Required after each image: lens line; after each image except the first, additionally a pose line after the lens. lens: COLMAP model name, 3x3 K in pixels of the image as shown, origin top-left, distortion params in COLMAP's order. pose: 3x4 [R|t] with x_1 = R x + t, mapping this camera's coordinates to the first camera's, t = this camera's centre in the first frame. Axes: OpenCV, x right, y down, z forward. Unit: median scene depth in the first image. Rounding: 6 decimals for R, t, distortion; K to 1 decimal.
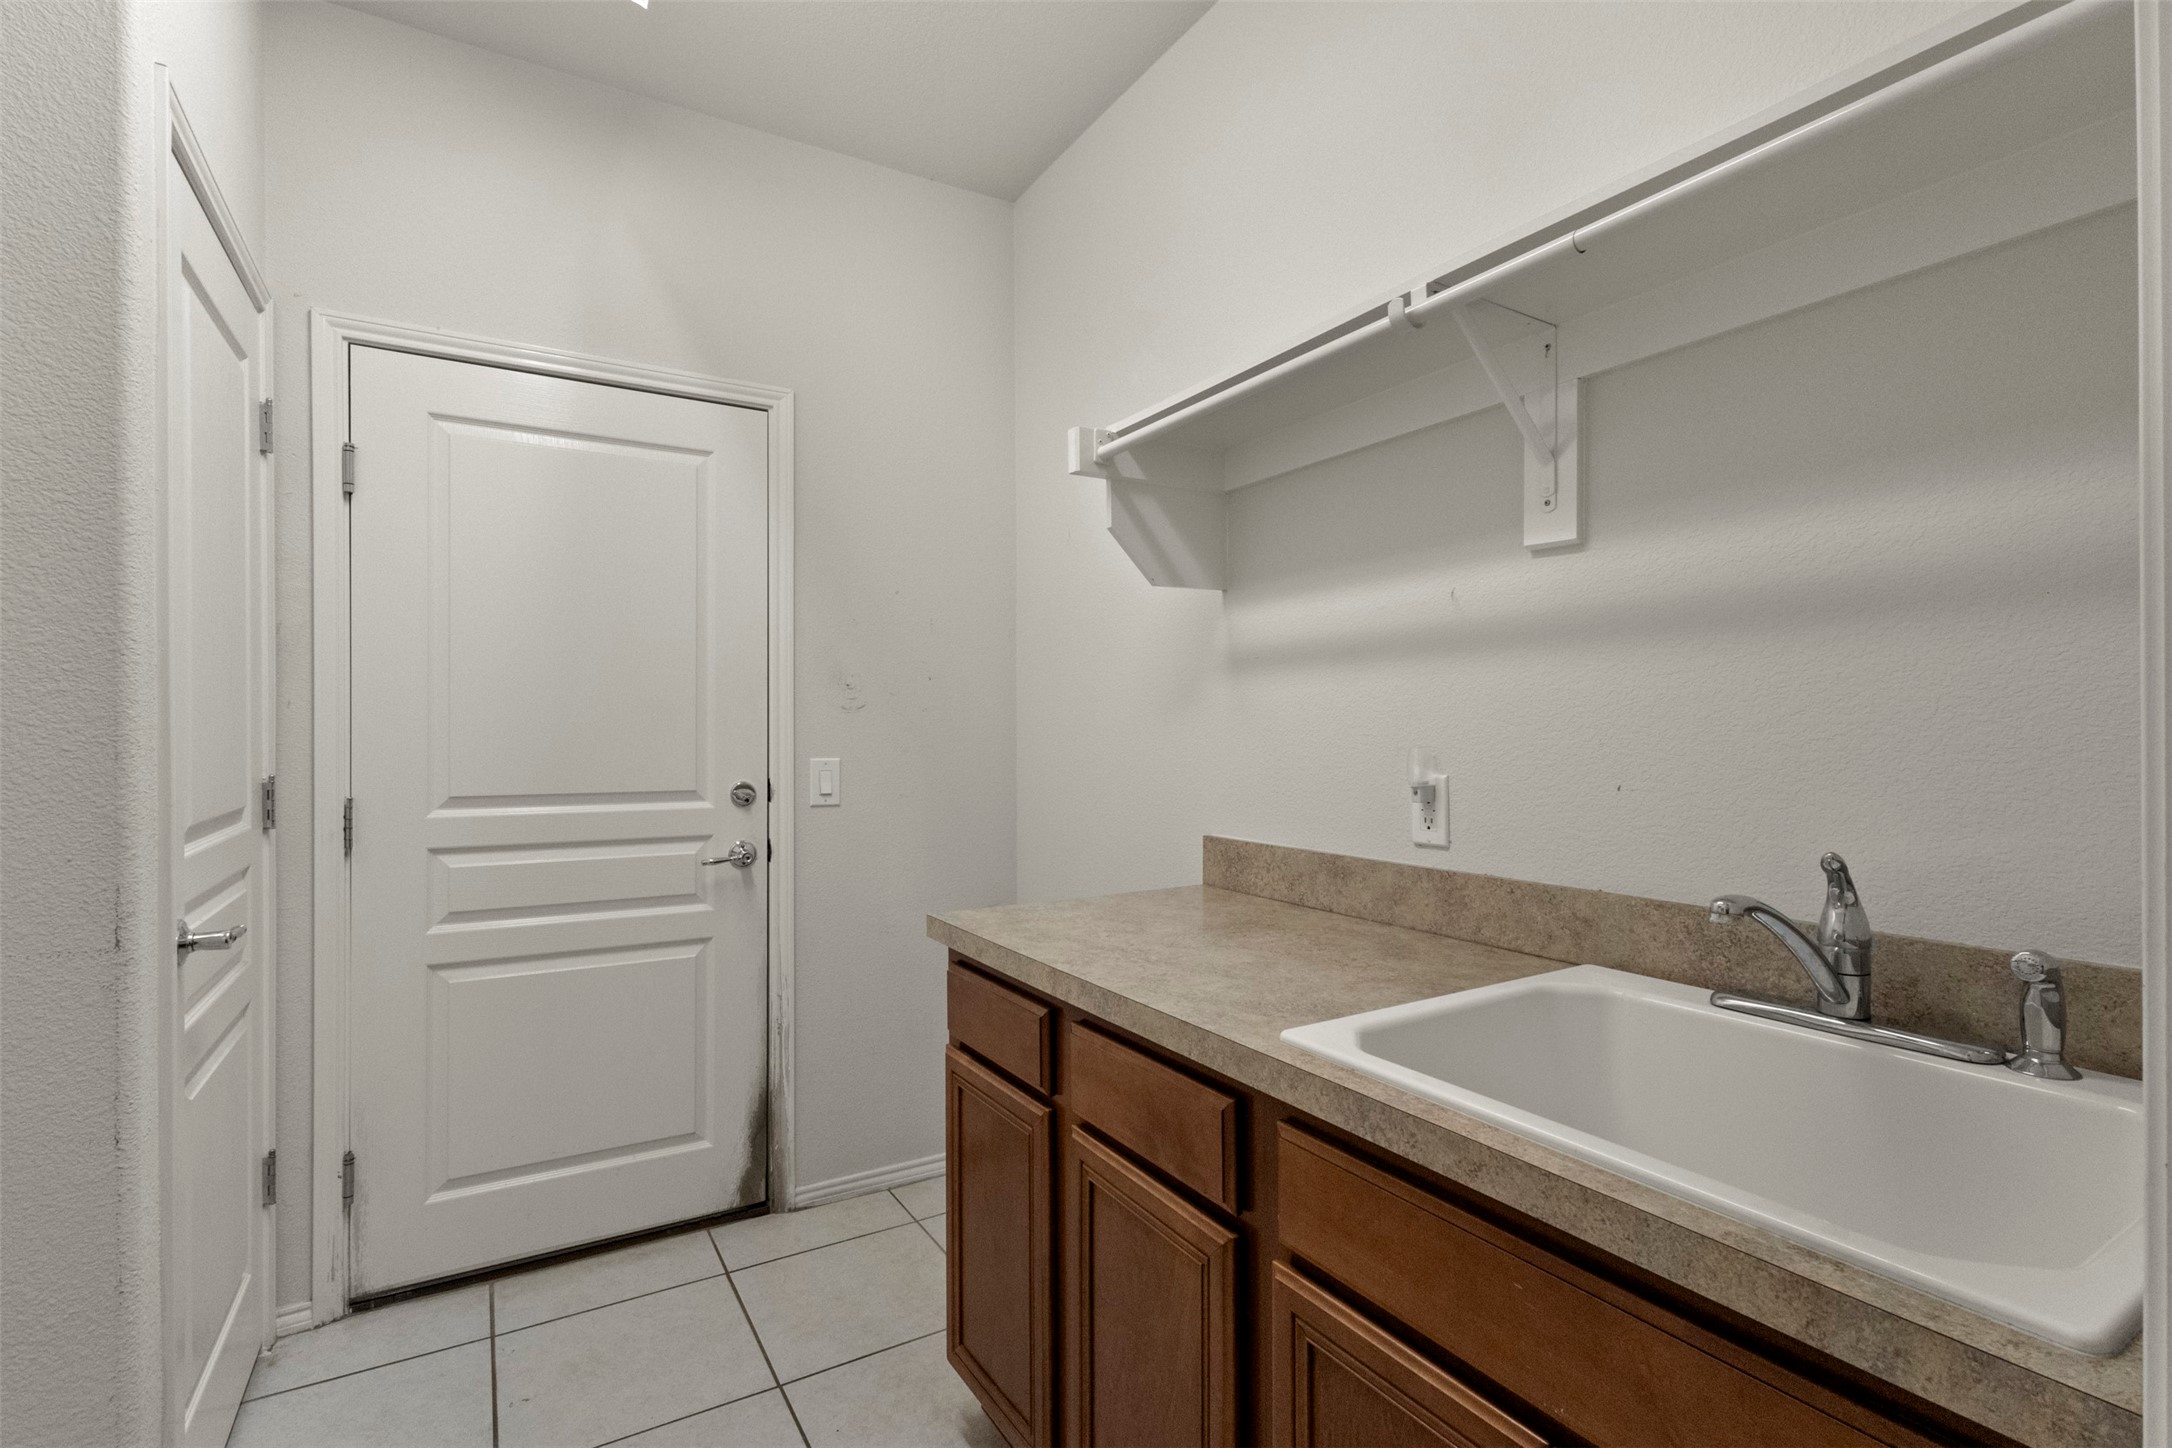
lens RADIAL K [[1001.2, 0, 1085.3], [0, 1001.2, 730.4], [0, 0, 1]] dist [0.000768, 0.003231]
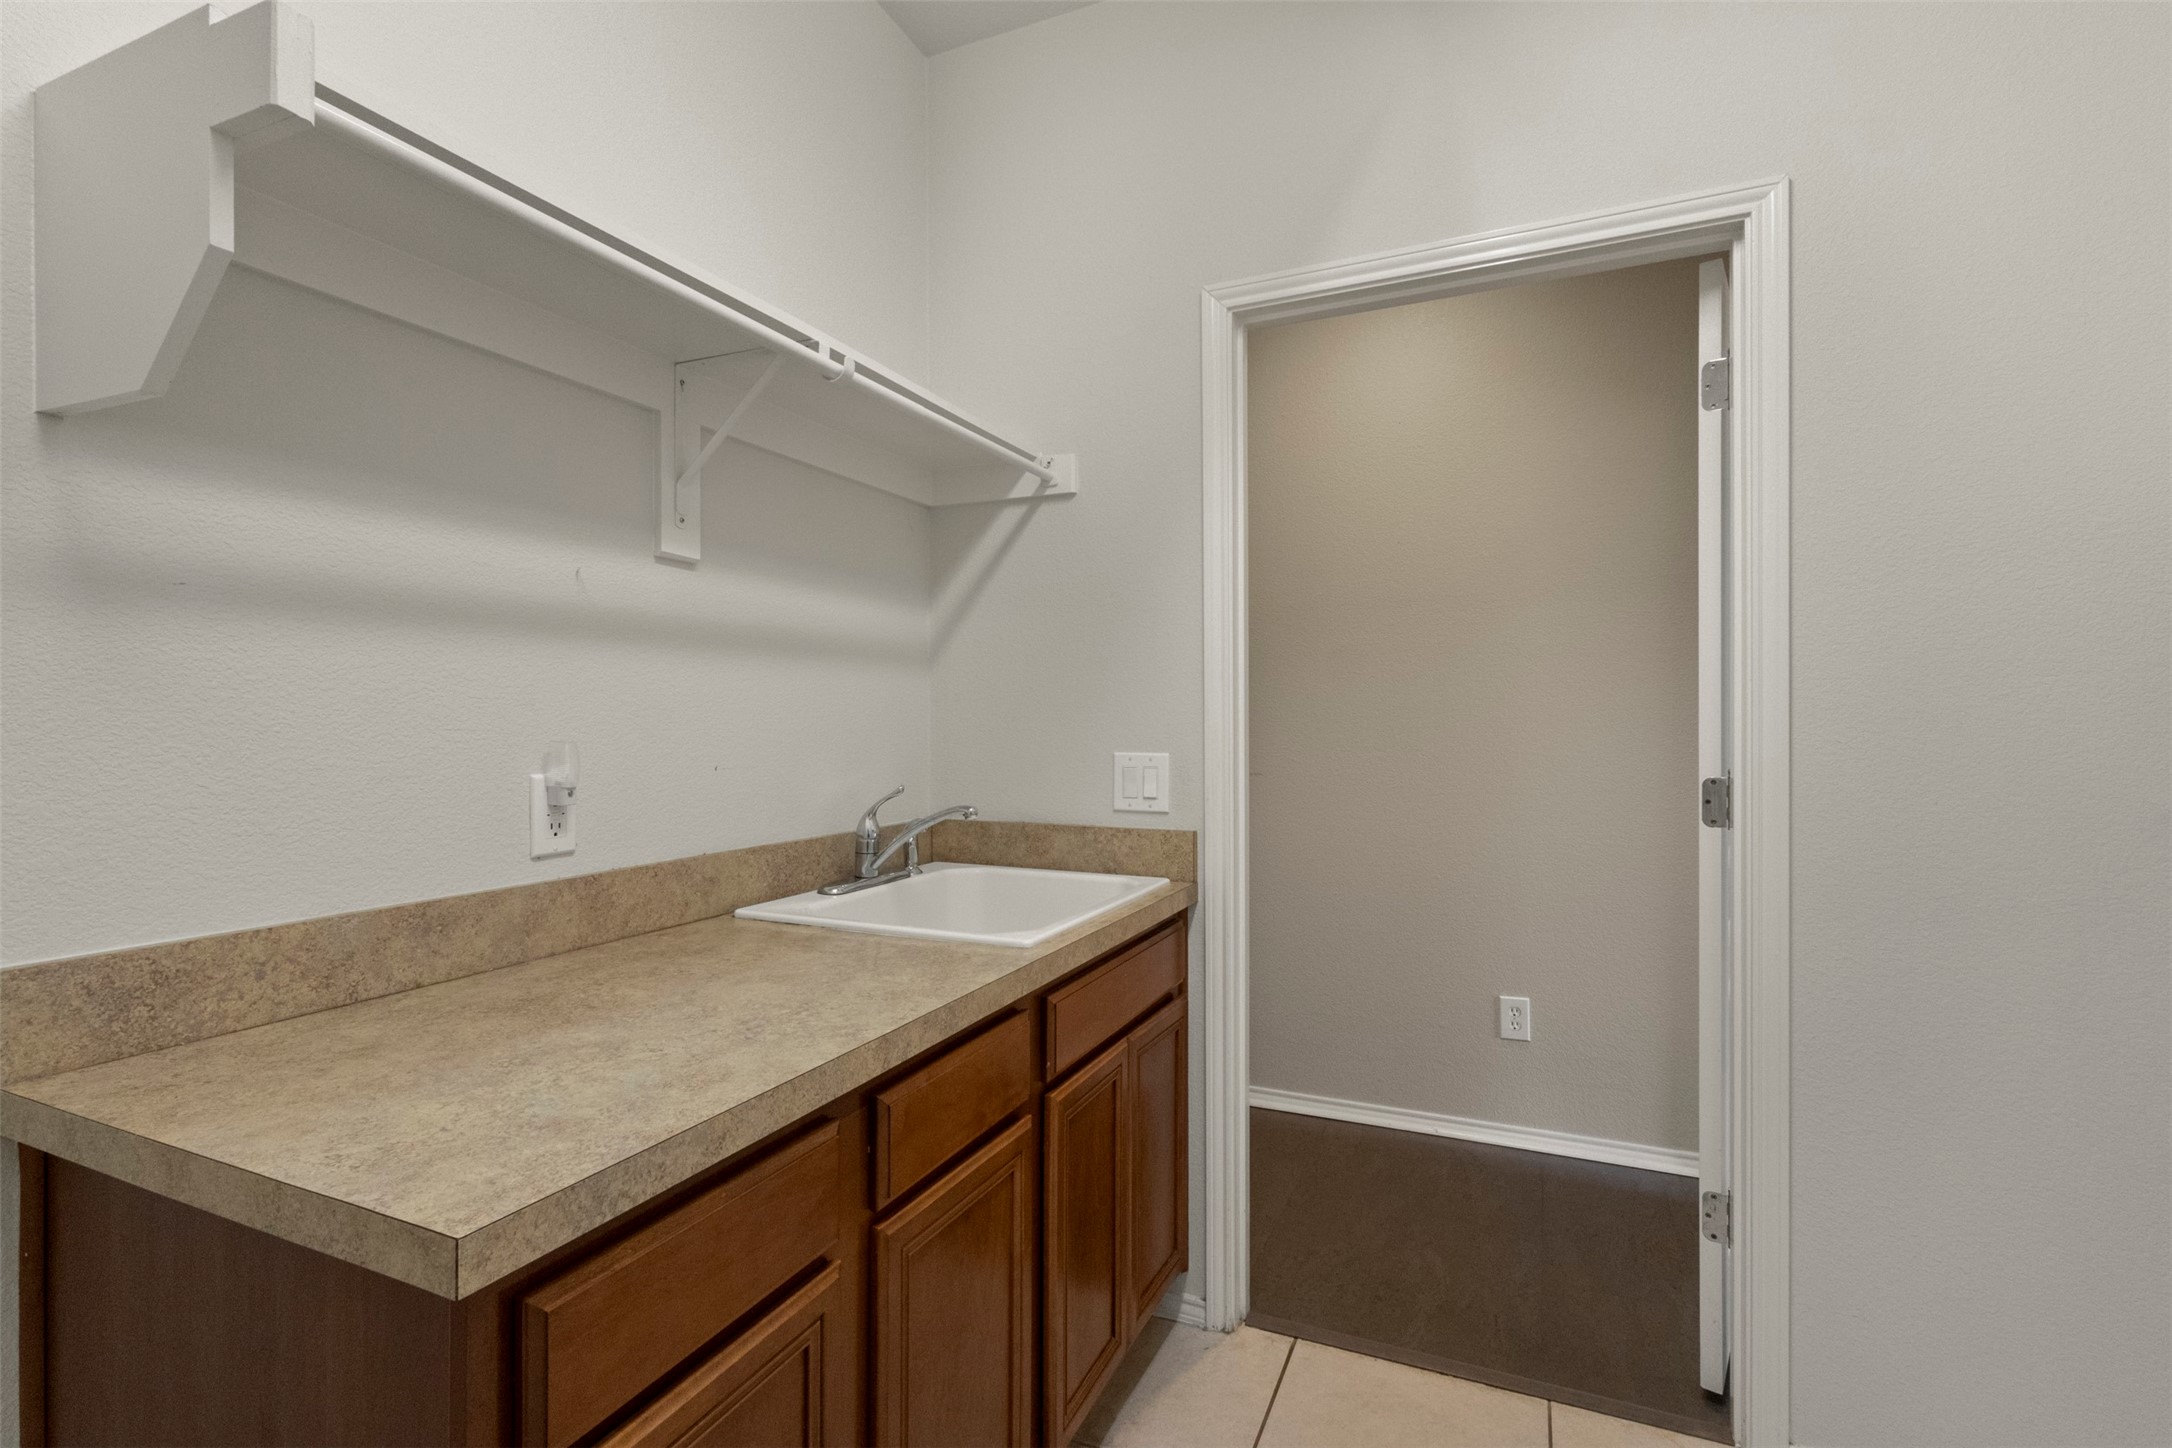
lens RADIAL K [[1001.2, 0, 1088.1], [0, 1001.2, 718.9], [0, 0, 1]] dist [0.000768, 0.003231]
pose [[-0.561583, -0.002033, 0.827418, -0.660793], [-0.000242, 0.999997, 0.002293, -0.005764], [-0.827420, 0.001087, -0.561582, 1.140826]]
